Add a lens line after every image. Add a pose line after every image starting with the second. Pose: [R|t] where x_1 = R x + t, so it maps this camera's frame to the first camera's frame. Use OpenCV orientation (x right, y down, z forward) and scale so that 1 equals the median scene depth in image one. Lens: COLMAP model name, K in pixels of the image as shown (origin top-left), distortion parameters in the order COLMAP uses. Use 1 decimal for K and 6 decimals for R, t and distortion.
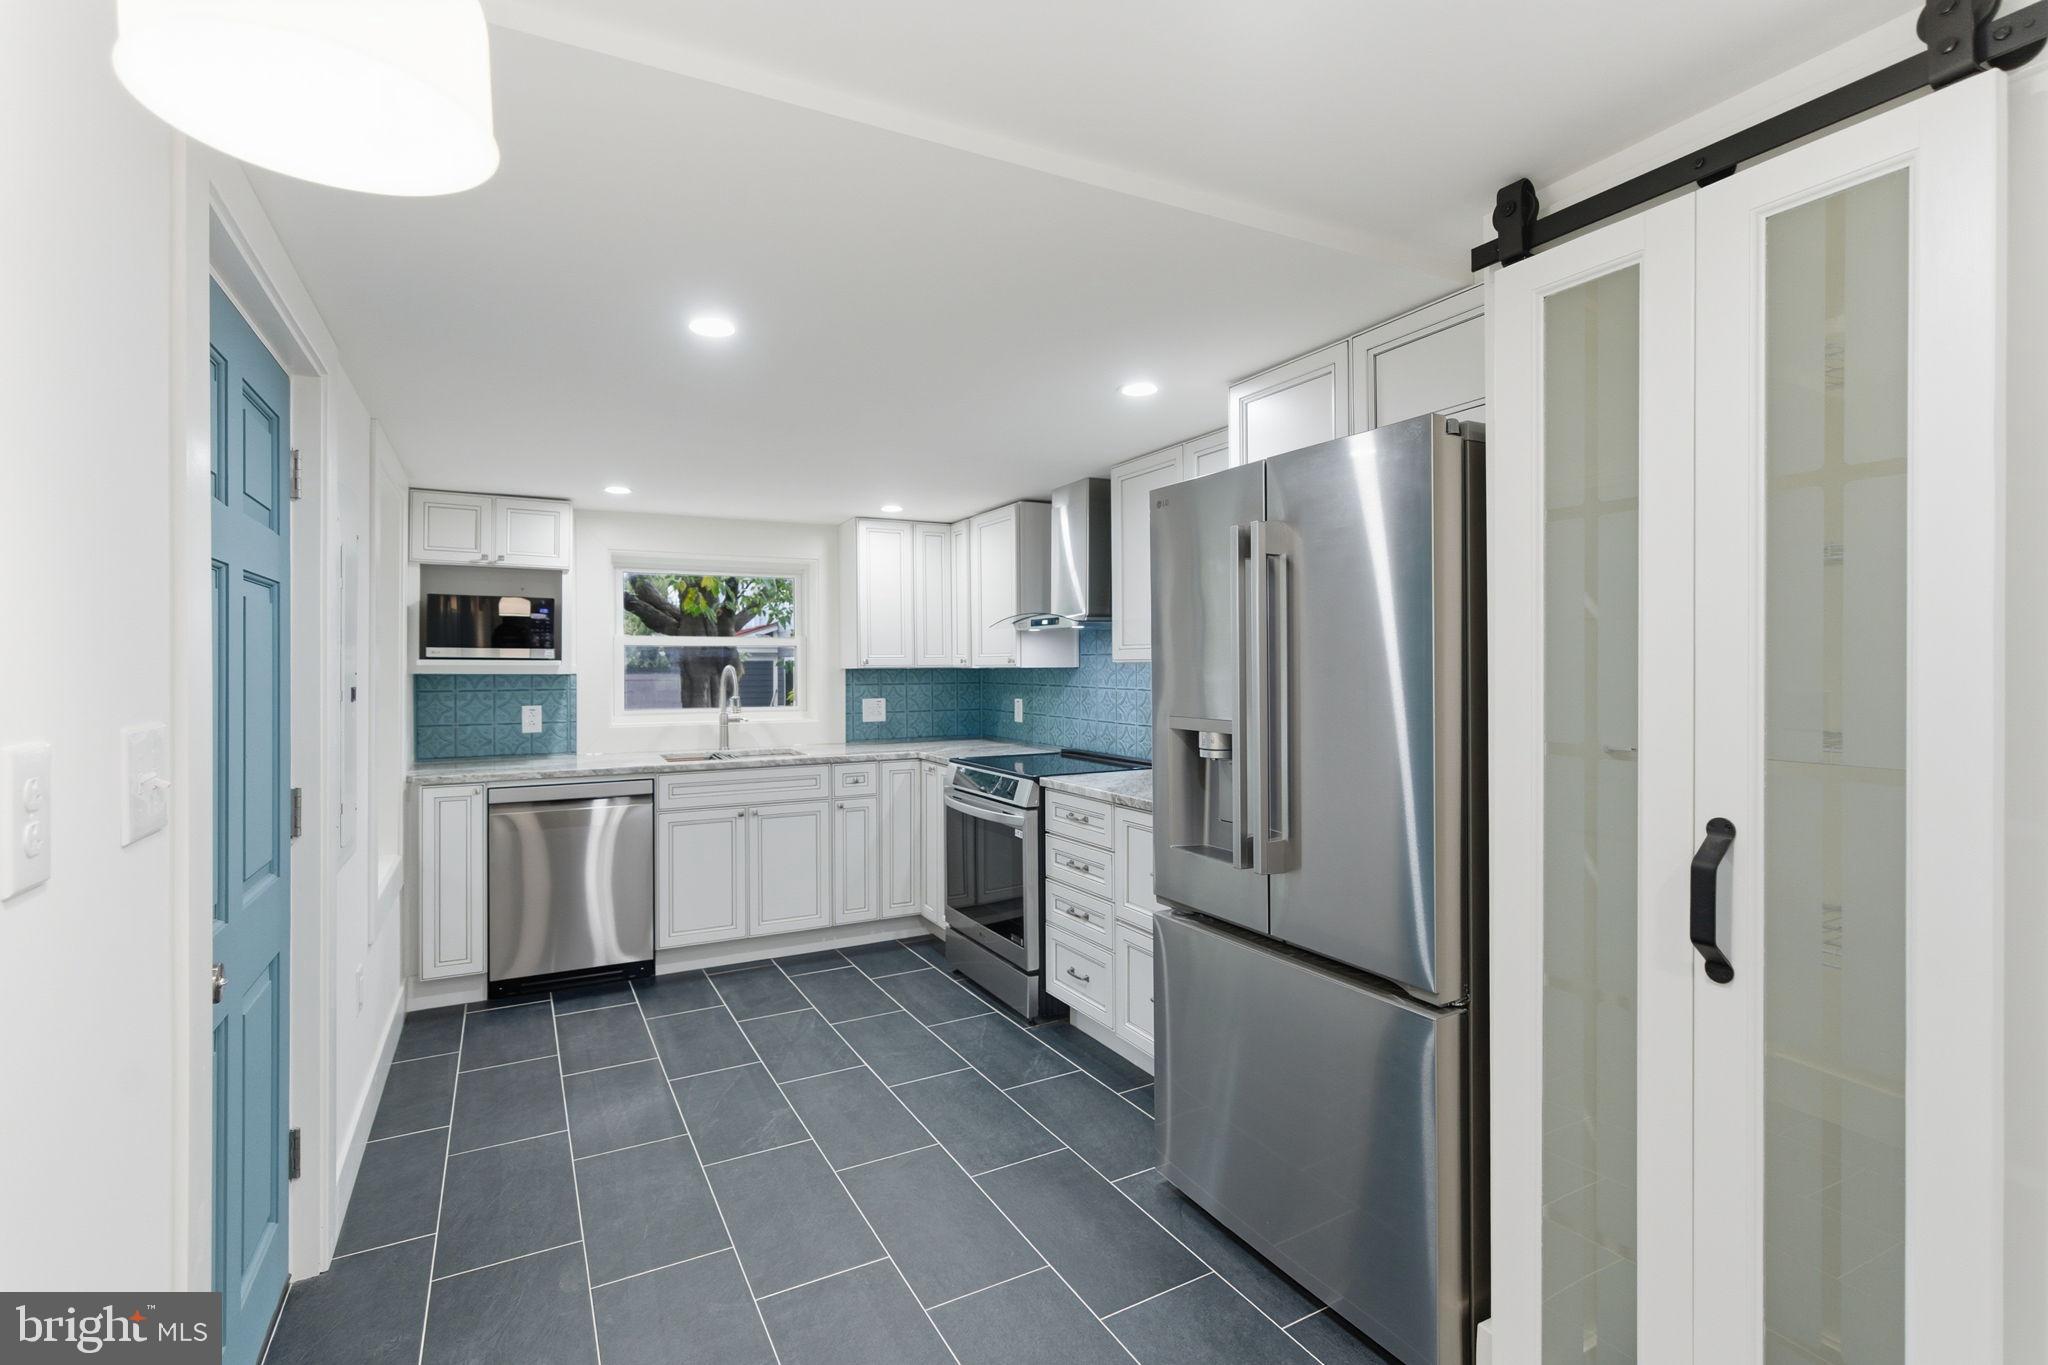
lens RADIAL K [[926.4, 0, 1019.4], [0, 926.4, 664.7], [0, 0, 1]] dist [-0.000322, 0.000777]
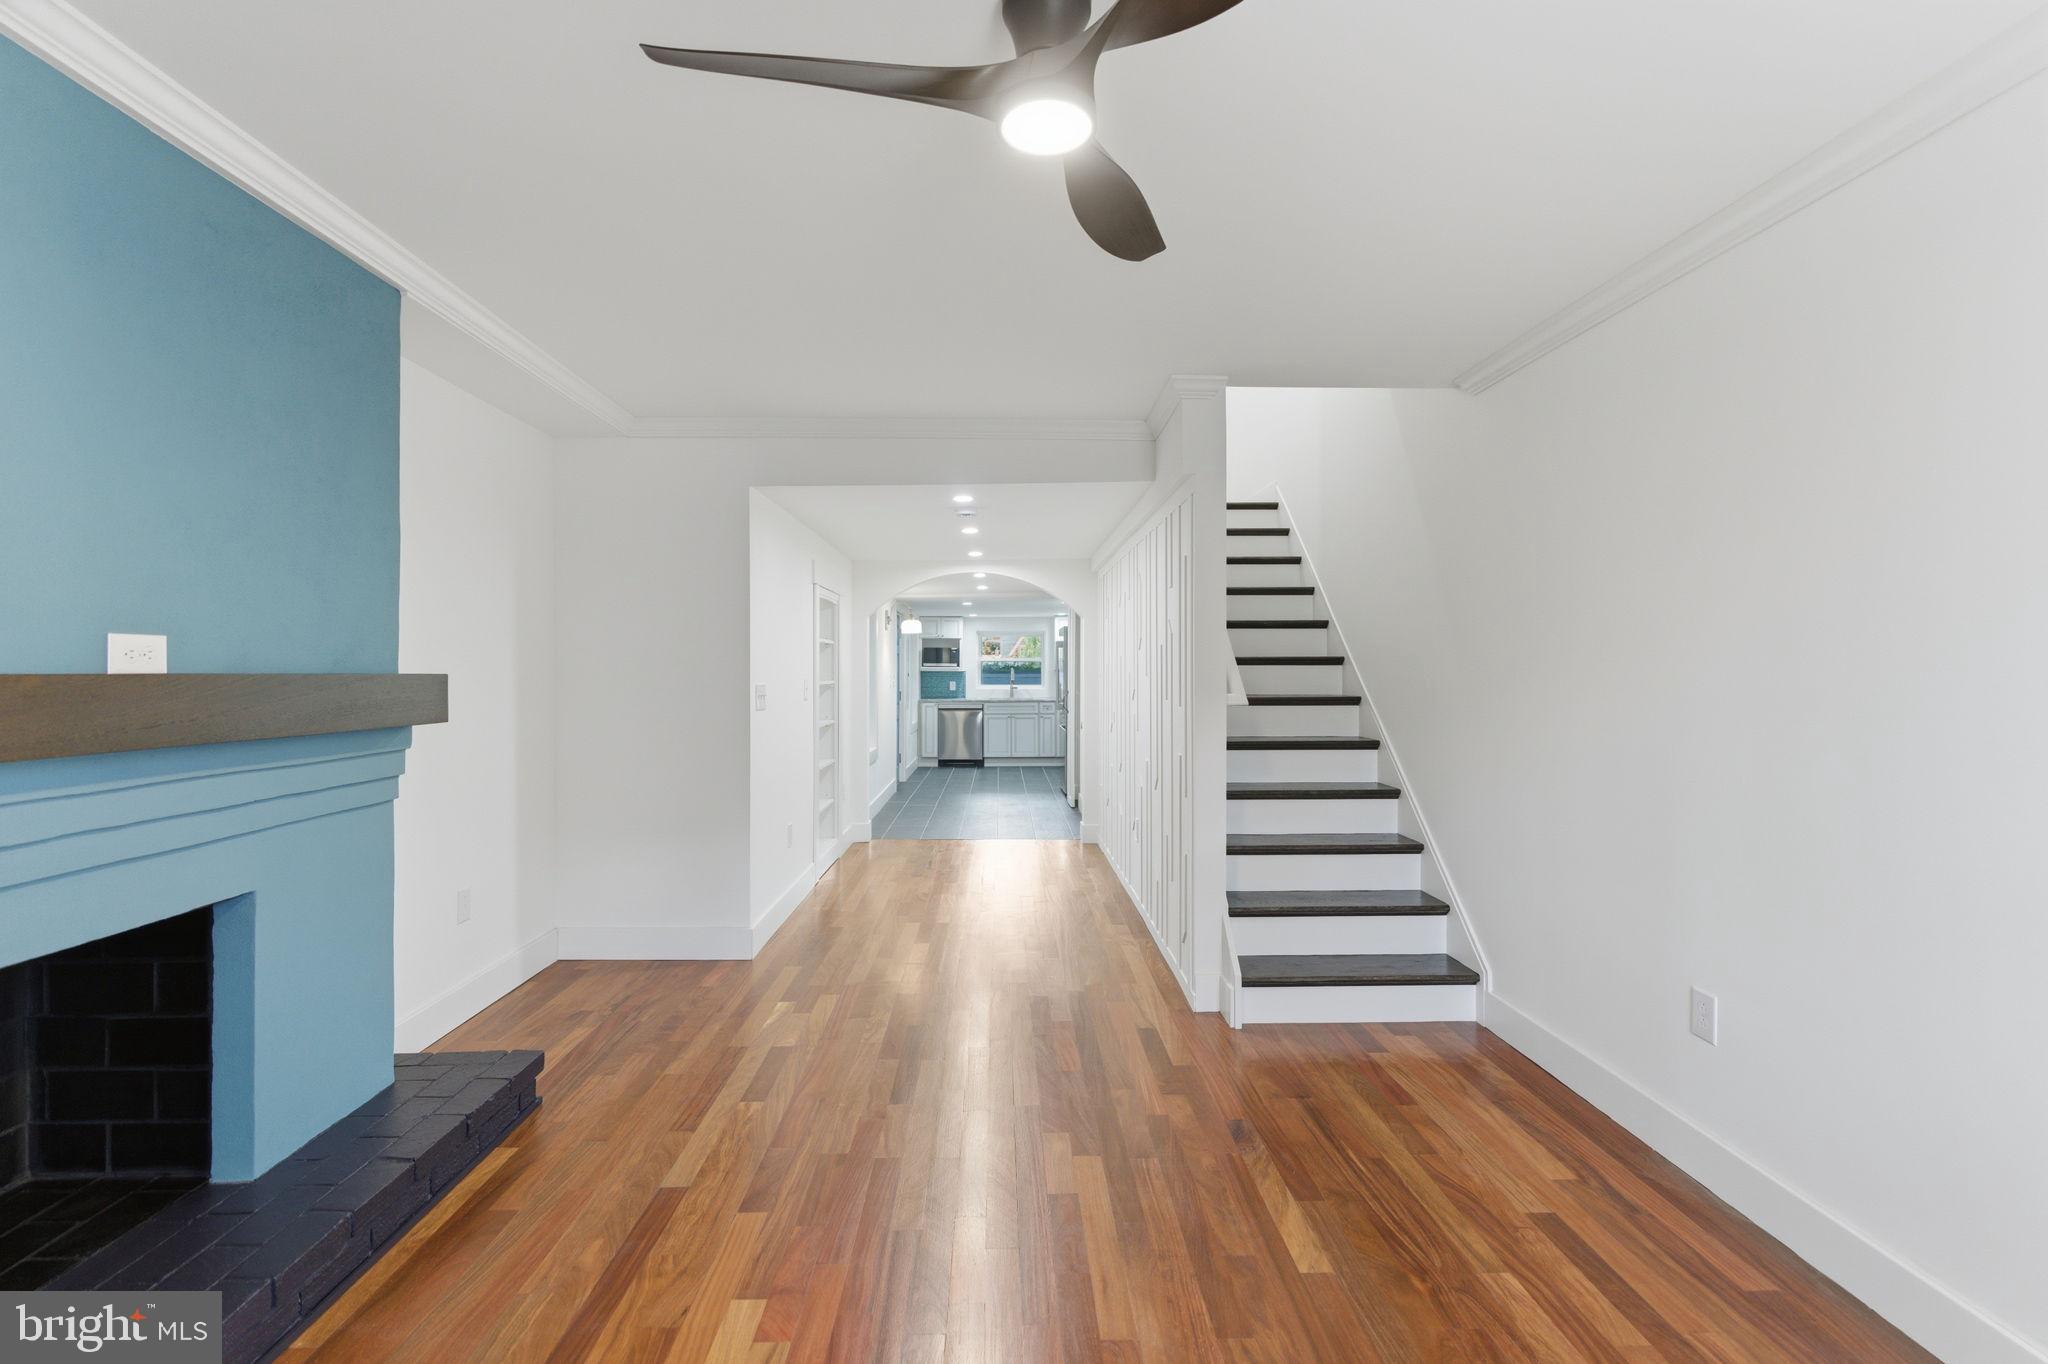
lens RADIAL K [[920.5, 0, 1022.5], [0, 920.5, 678.7], [0, 0, 1]] dist [0.001134, 0.000992]
pose [[0.889602, 0.008091, -0.456664, 1.133447], [-0.004242, 0.999946, 0.009451, 0.004904], [0.456716, -0.006470, 0.889589, -1.703638]]
